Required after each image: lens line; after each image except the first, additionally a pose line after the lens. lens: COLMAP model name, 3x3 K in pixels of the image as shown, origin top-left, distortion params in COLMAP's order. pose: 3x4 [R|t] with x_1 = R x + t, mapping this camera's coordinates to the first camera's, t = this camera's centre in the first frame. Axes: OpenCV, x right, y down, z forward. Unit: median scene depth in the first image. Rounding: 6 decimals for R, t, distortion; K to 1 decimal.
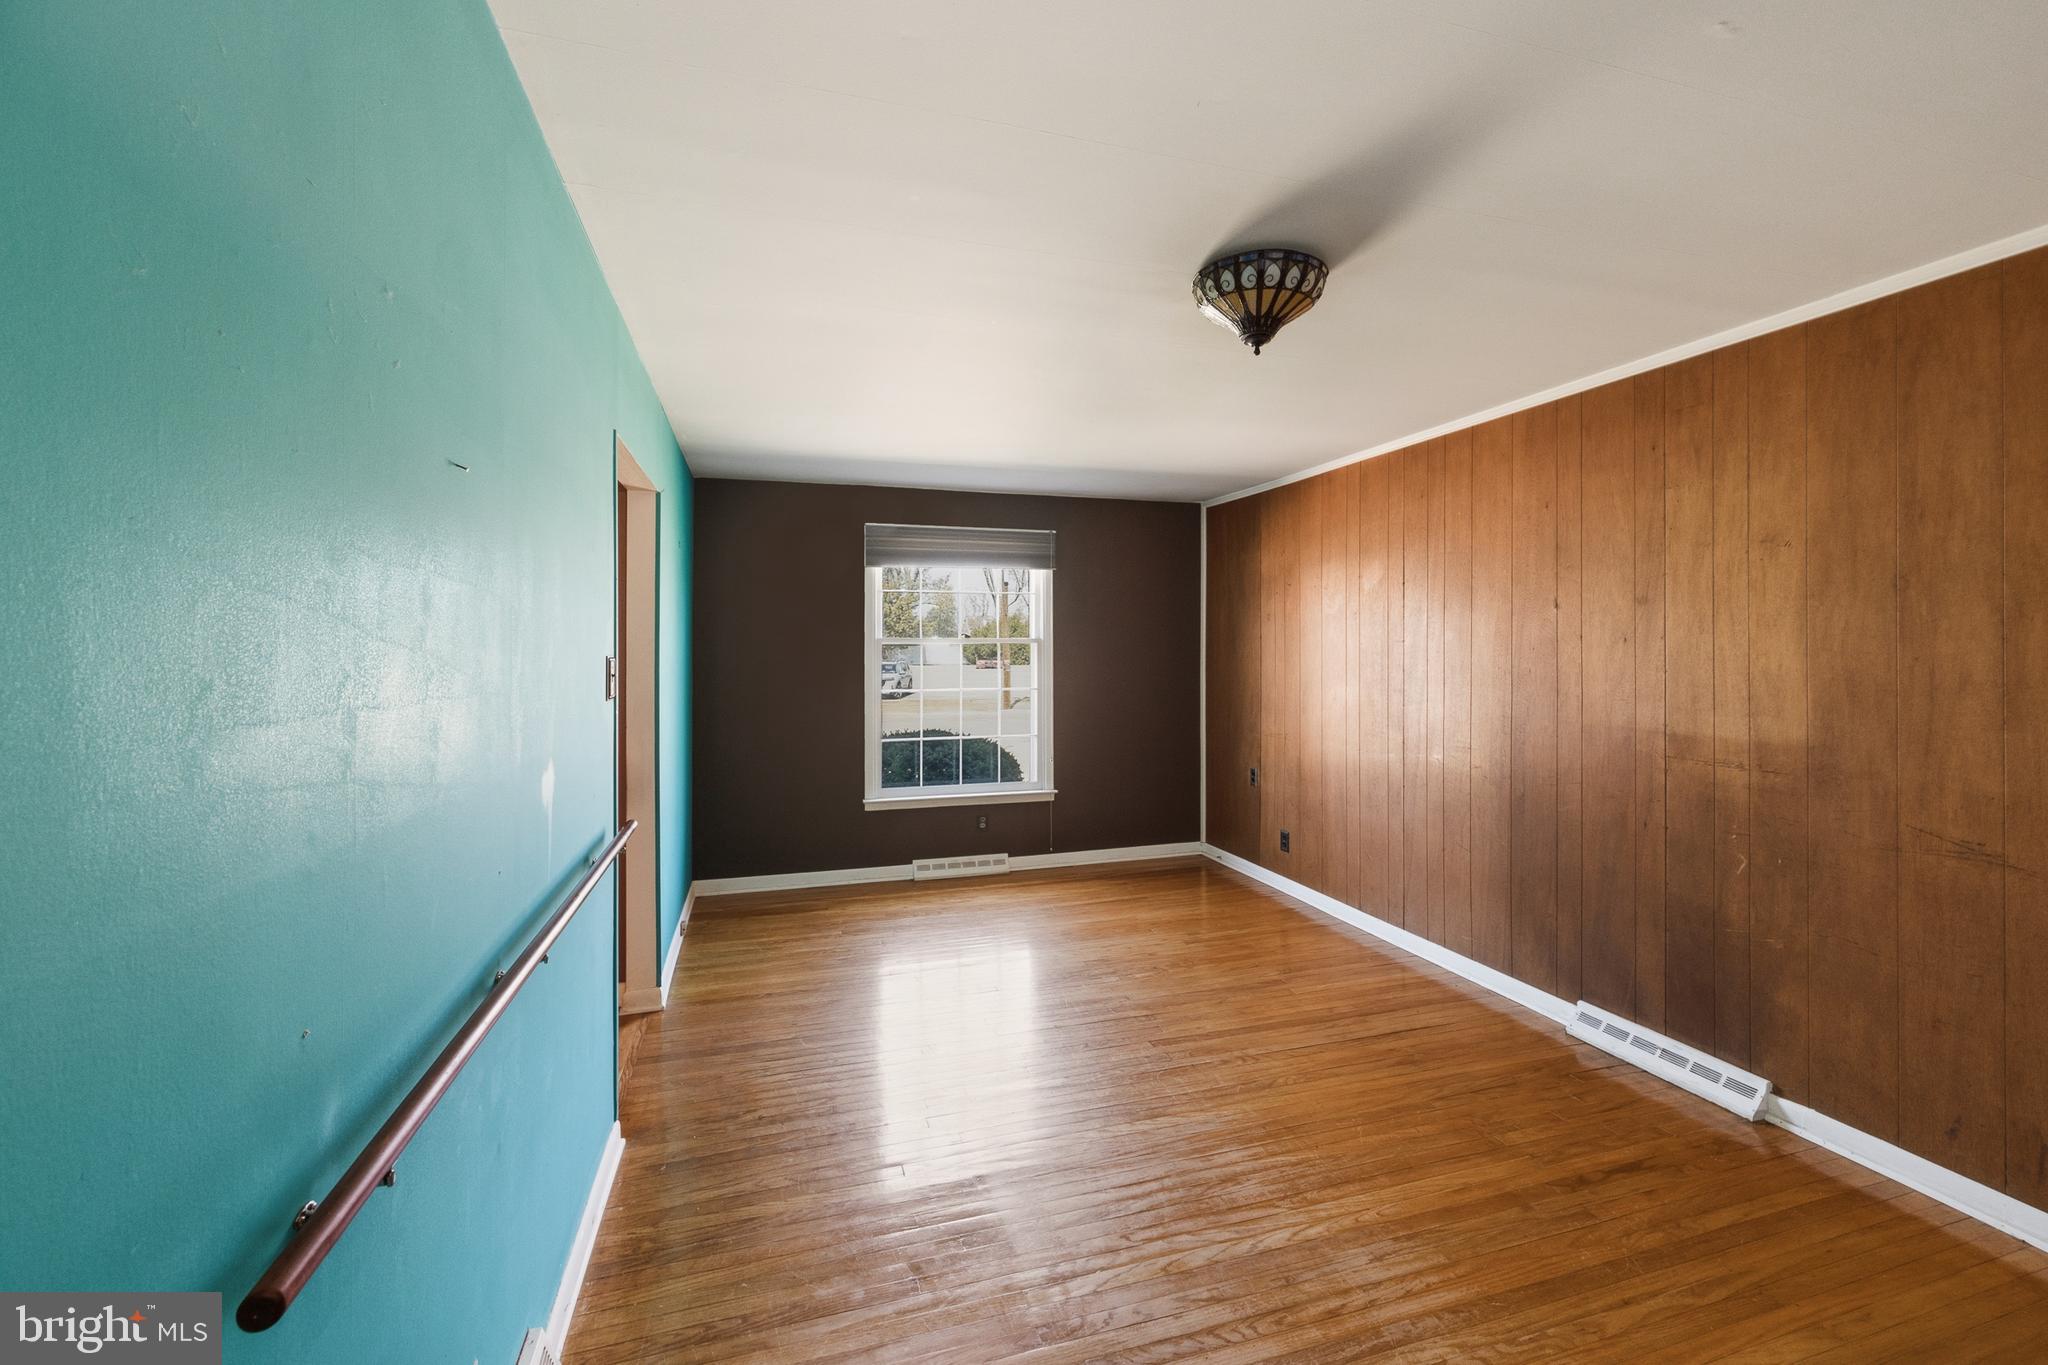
lens RADIAL K [[817.1, 0, 1012.5], [0, 817.1, 652.3], [0, 0, 1]] dist [0.001475, 0.000210]
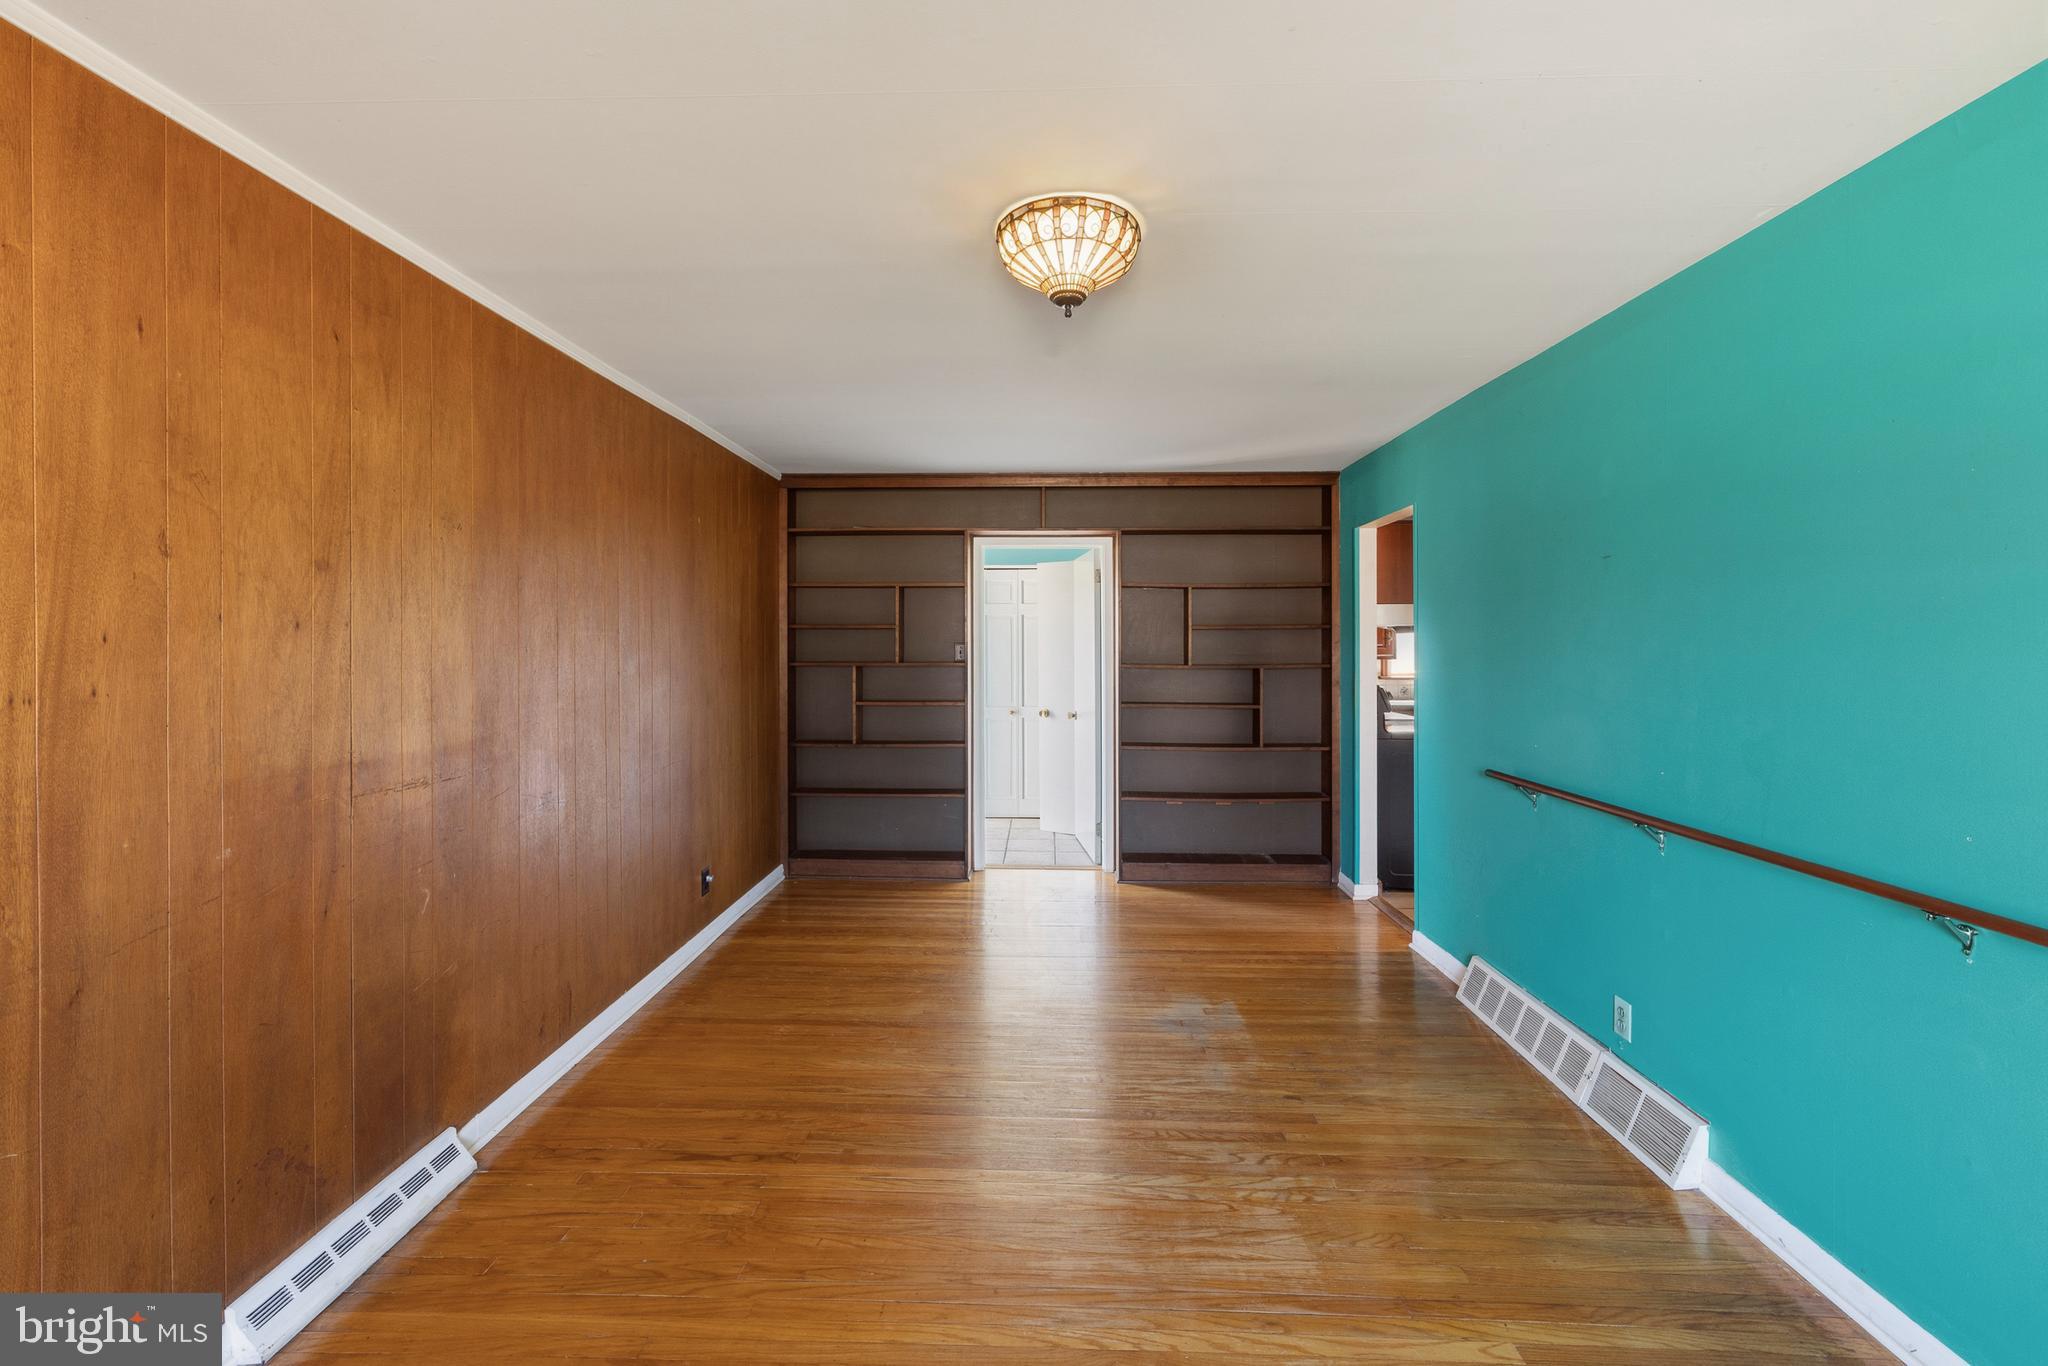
lens RADIAL K [[843.8, 0, 1025.2], [0, 843.8, 640.7], [0, 0, 1]] dist [0.001536, 0.000416]
pose [[-0.950903, 0.000422, 0.309488, 0.046060], [0.001937, 0.999988, 0.004588, -0.007256], [-0.309482, 0.004962, -0.950892, 1.675886]]
